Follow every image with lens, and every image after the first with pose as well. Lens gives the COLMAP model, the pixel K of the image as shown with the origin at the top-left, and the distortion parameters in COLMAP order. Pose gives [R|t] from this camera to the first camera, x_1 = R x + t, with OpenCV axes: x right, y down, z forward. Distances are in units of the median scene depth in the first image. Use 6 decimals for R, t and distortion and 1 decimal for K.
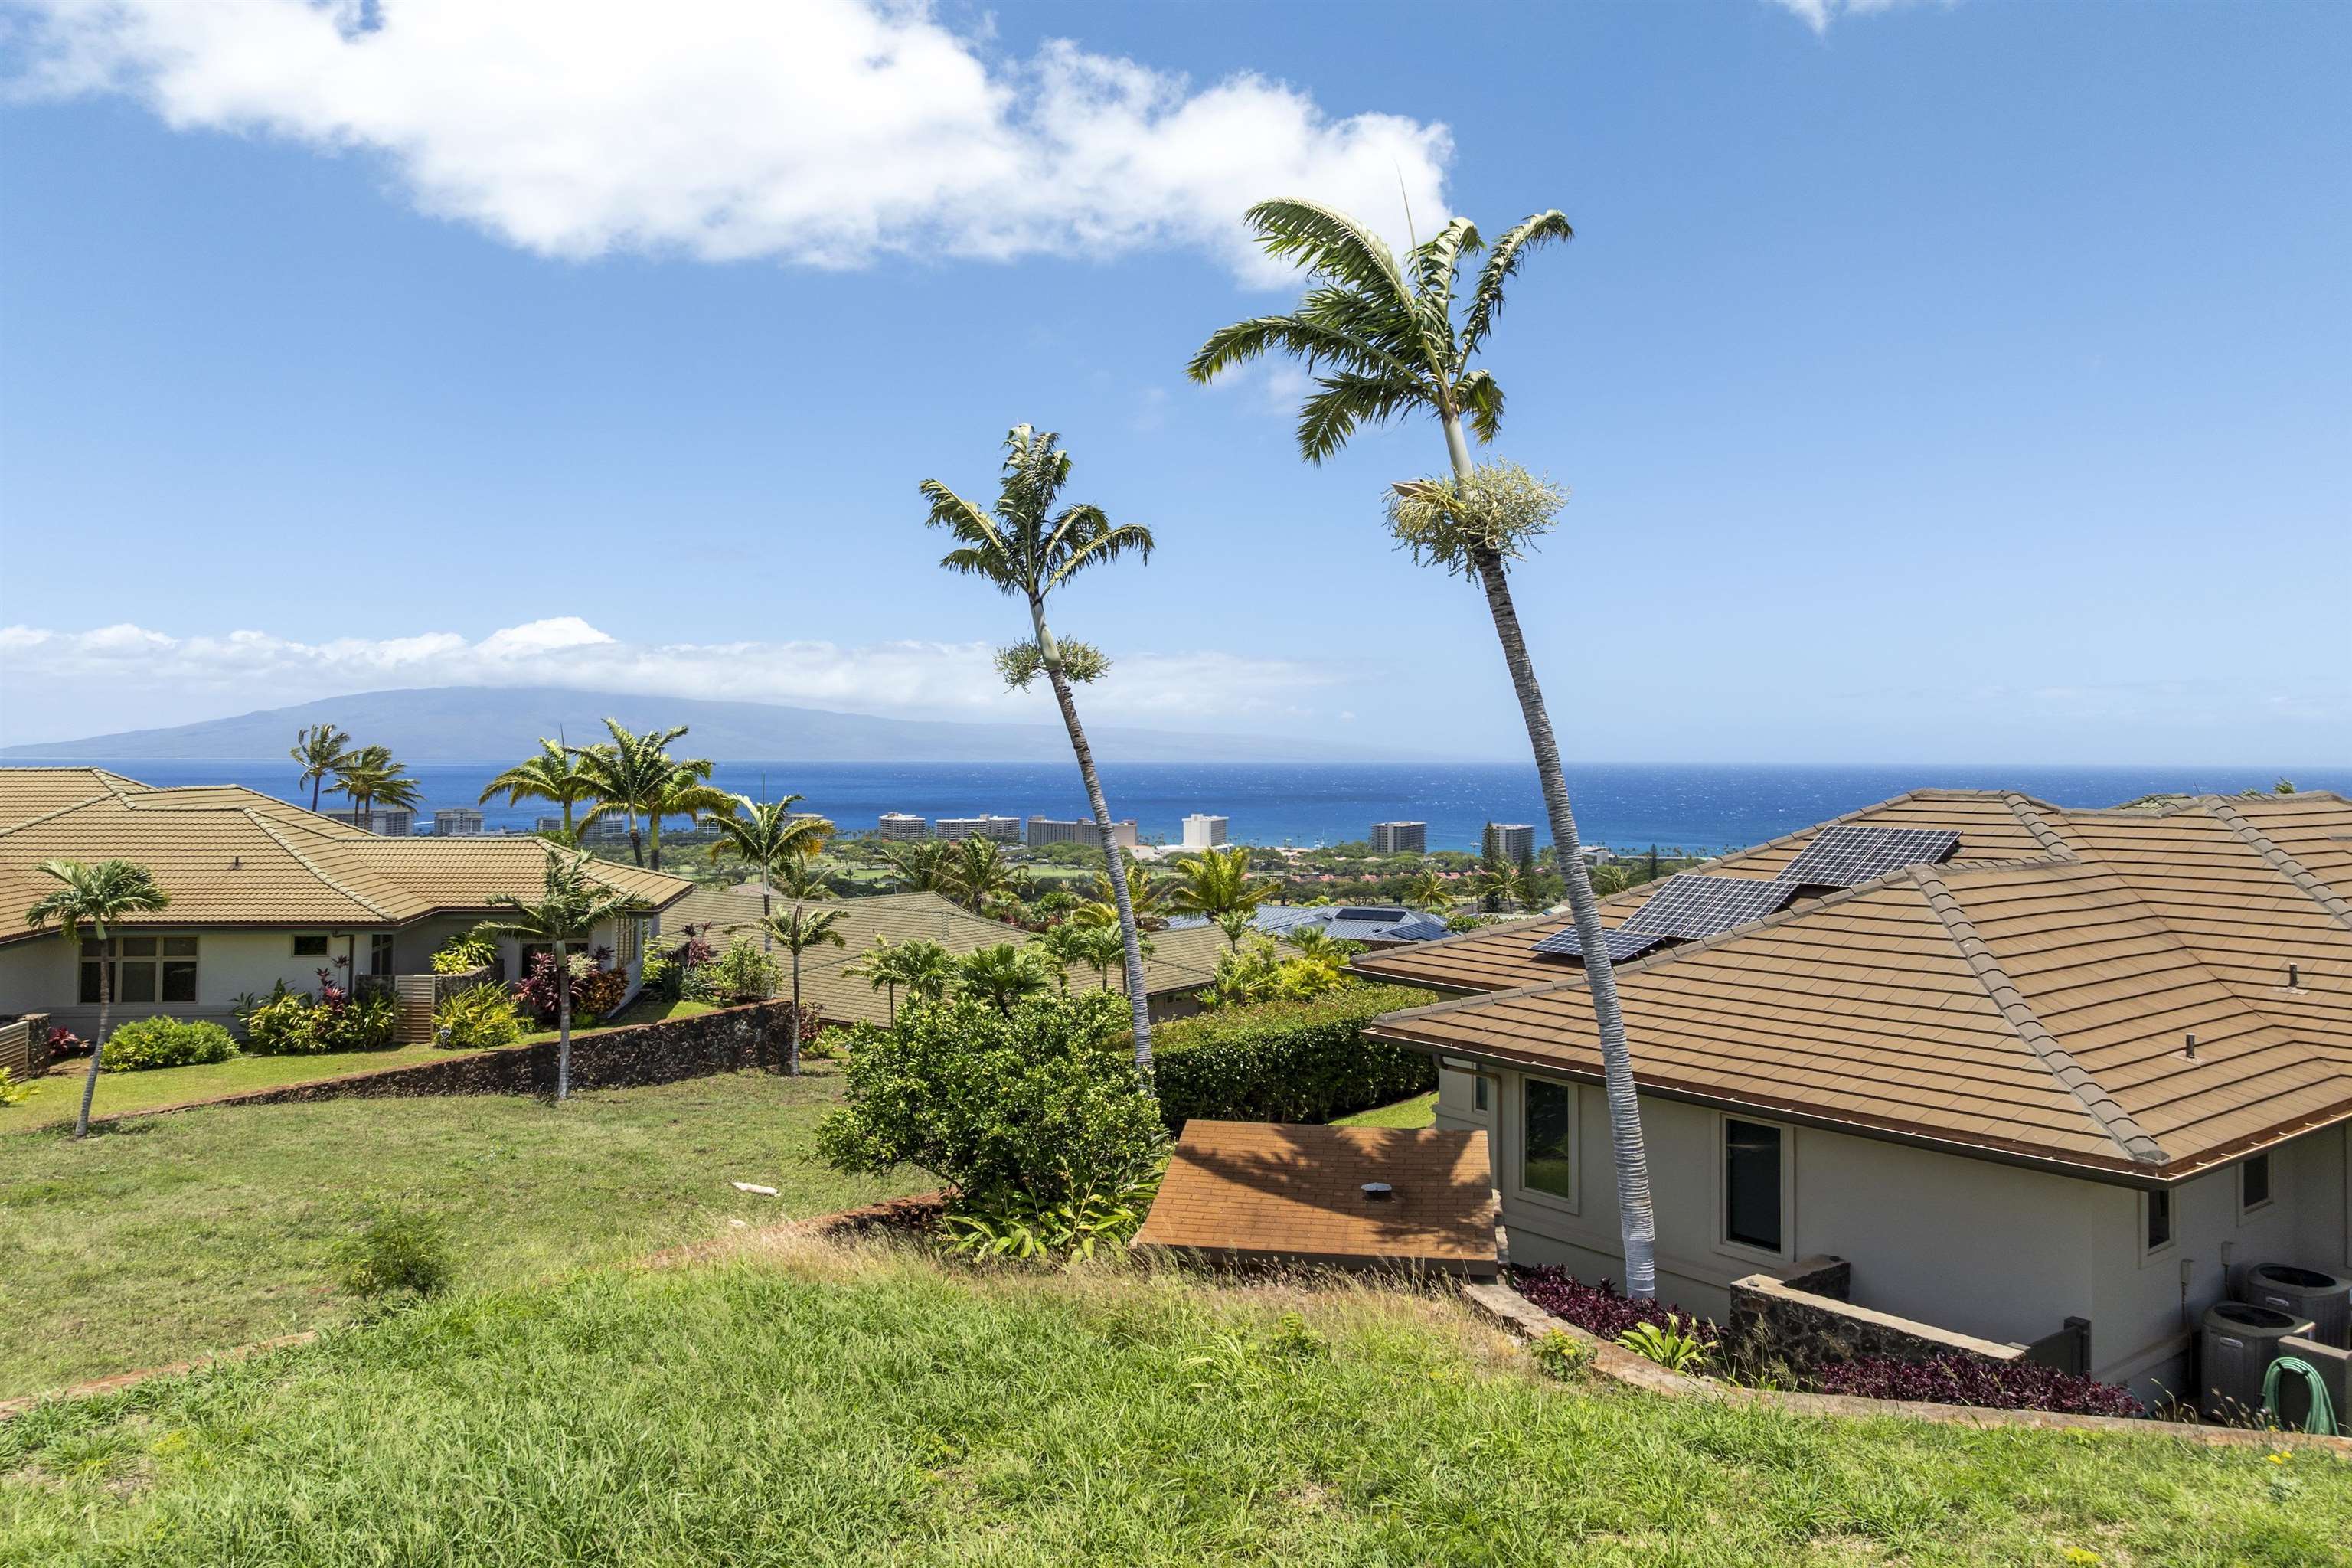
lens RADIAL K [[1659.1, 0, 1184.5], [0, 1659.1, 667.7], [0, 0, 1]] dist [-0.052772, 0.035054]
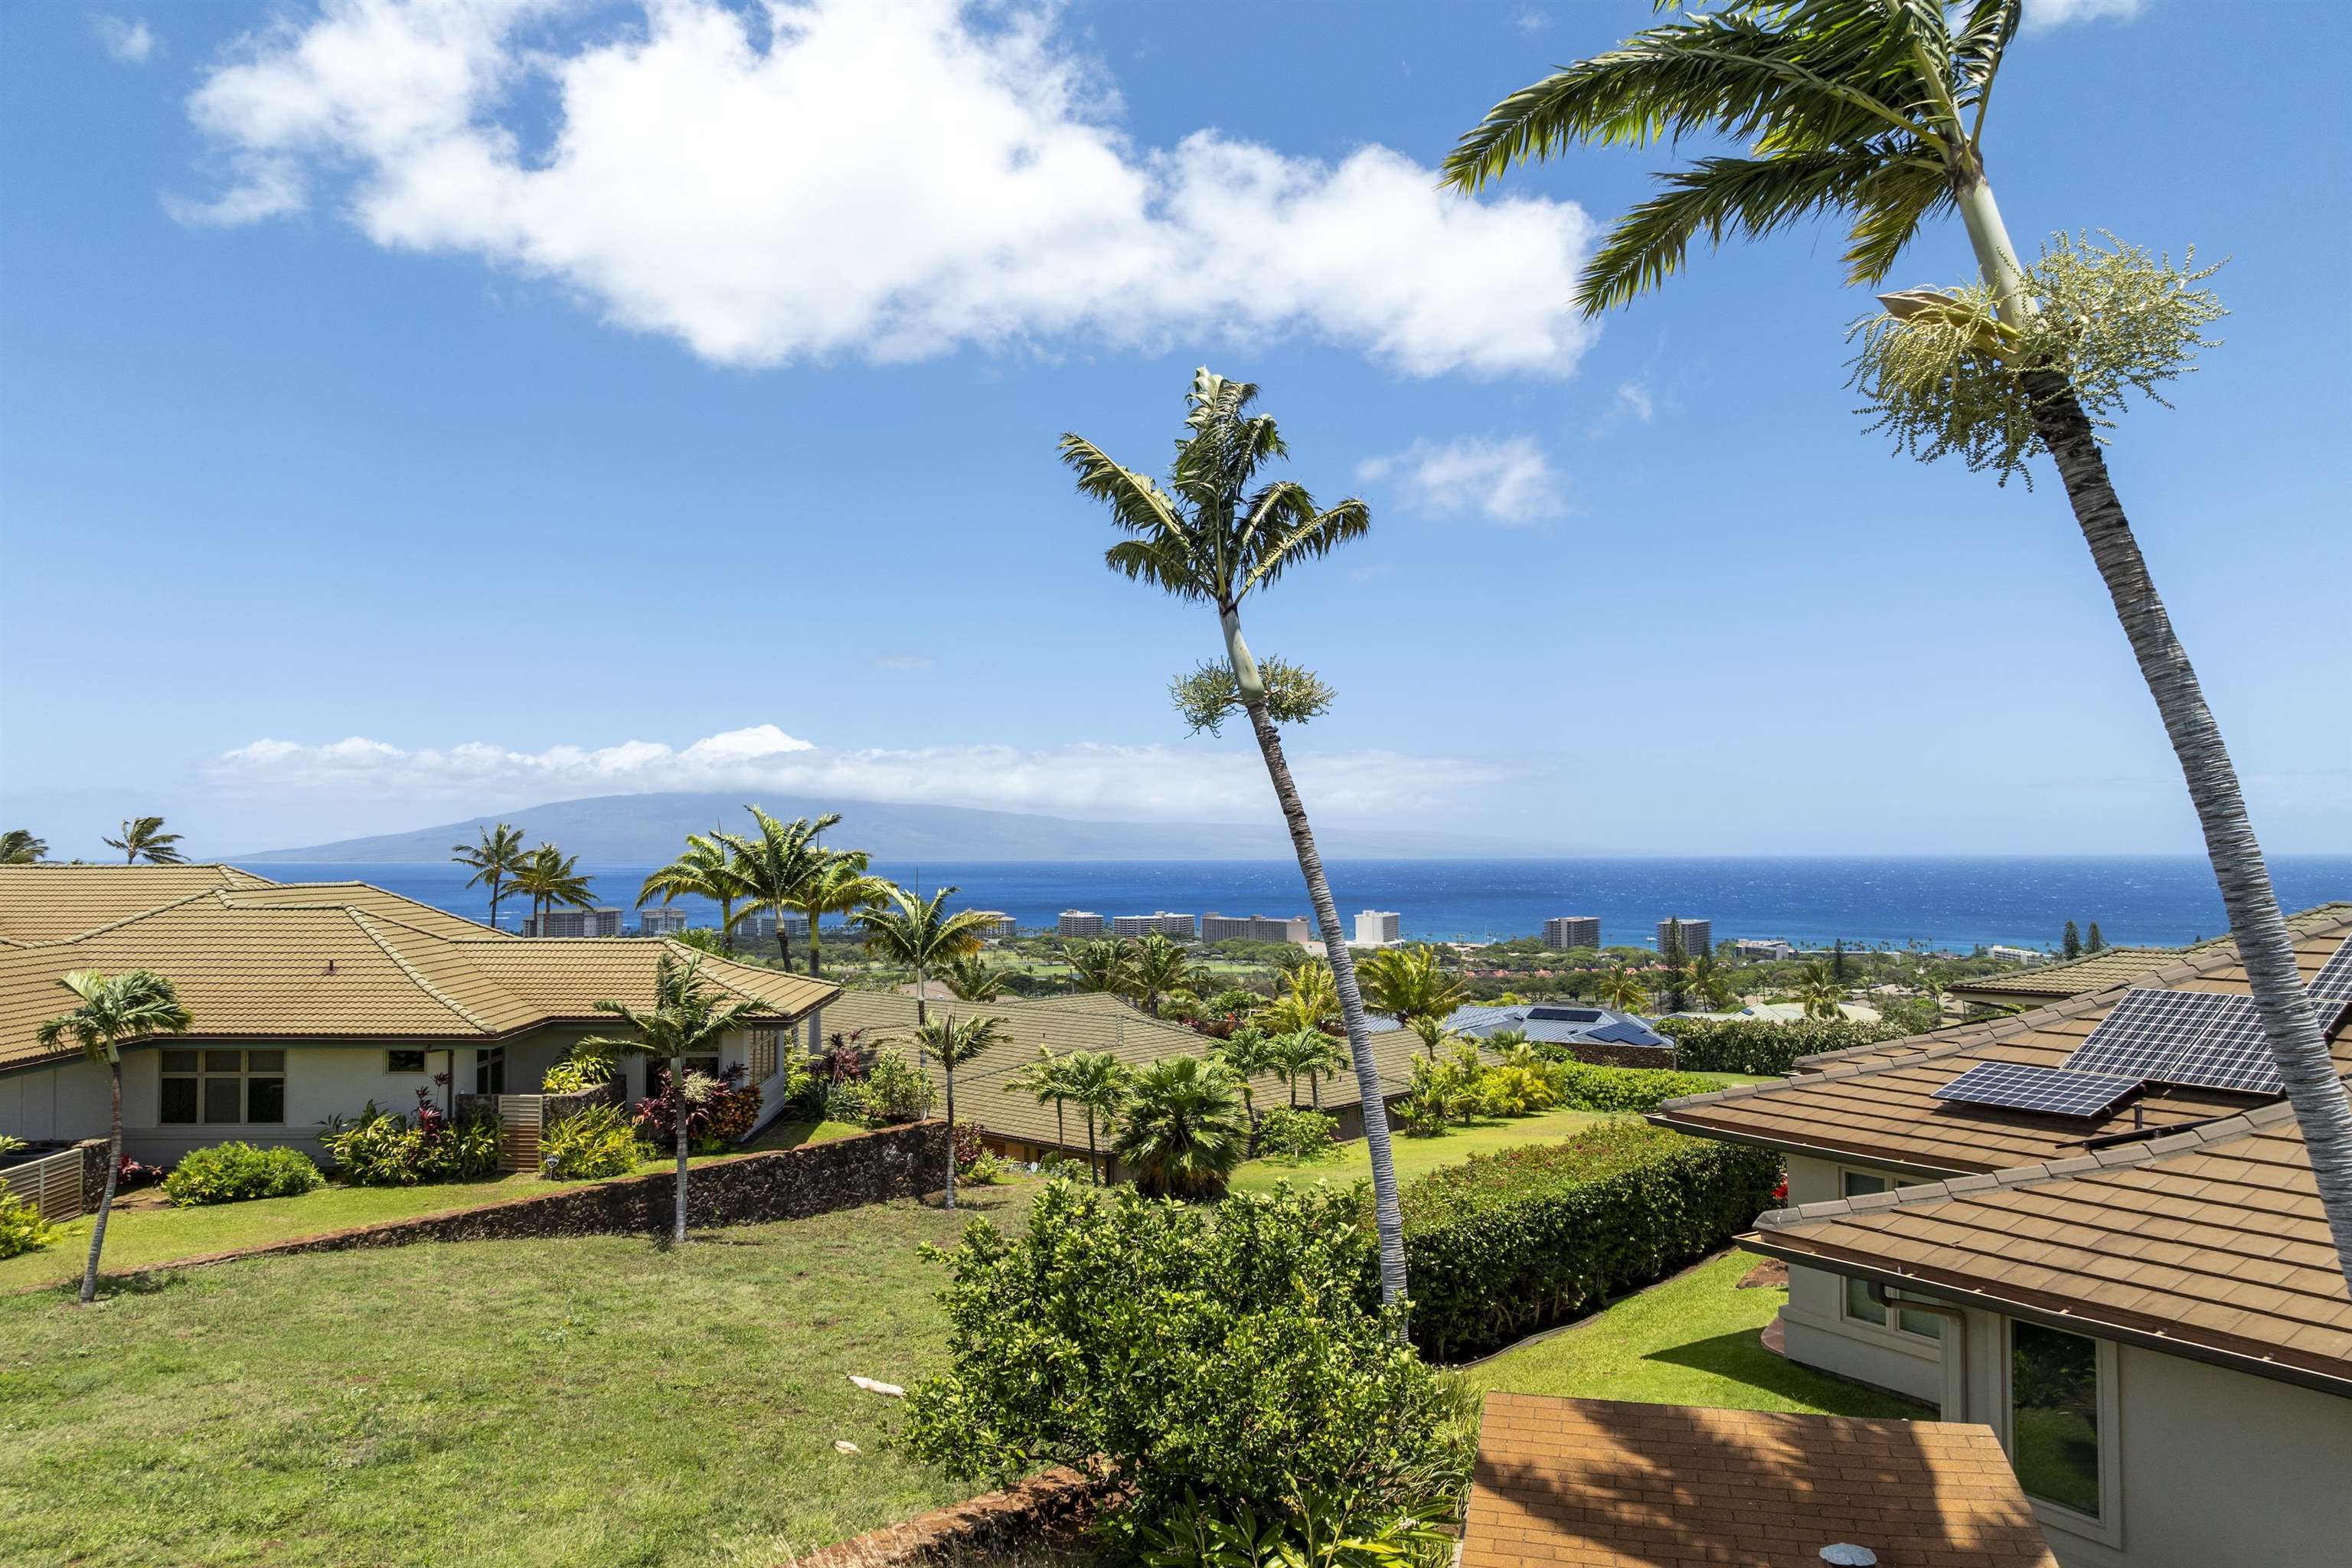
lens RADIAL K [[1617.3, 0, 1168.1], [0, 1617.3, 705.9], [0, 0, 1]] dist [-0.036830, -0.000691]
pose [[0.993401, -0.018151, -0.113246, -0.020763], [0.013840, 0.999154, -0.038737, 0.016138], [0.113853, 0.036914, 0.992812, 0.171470]]
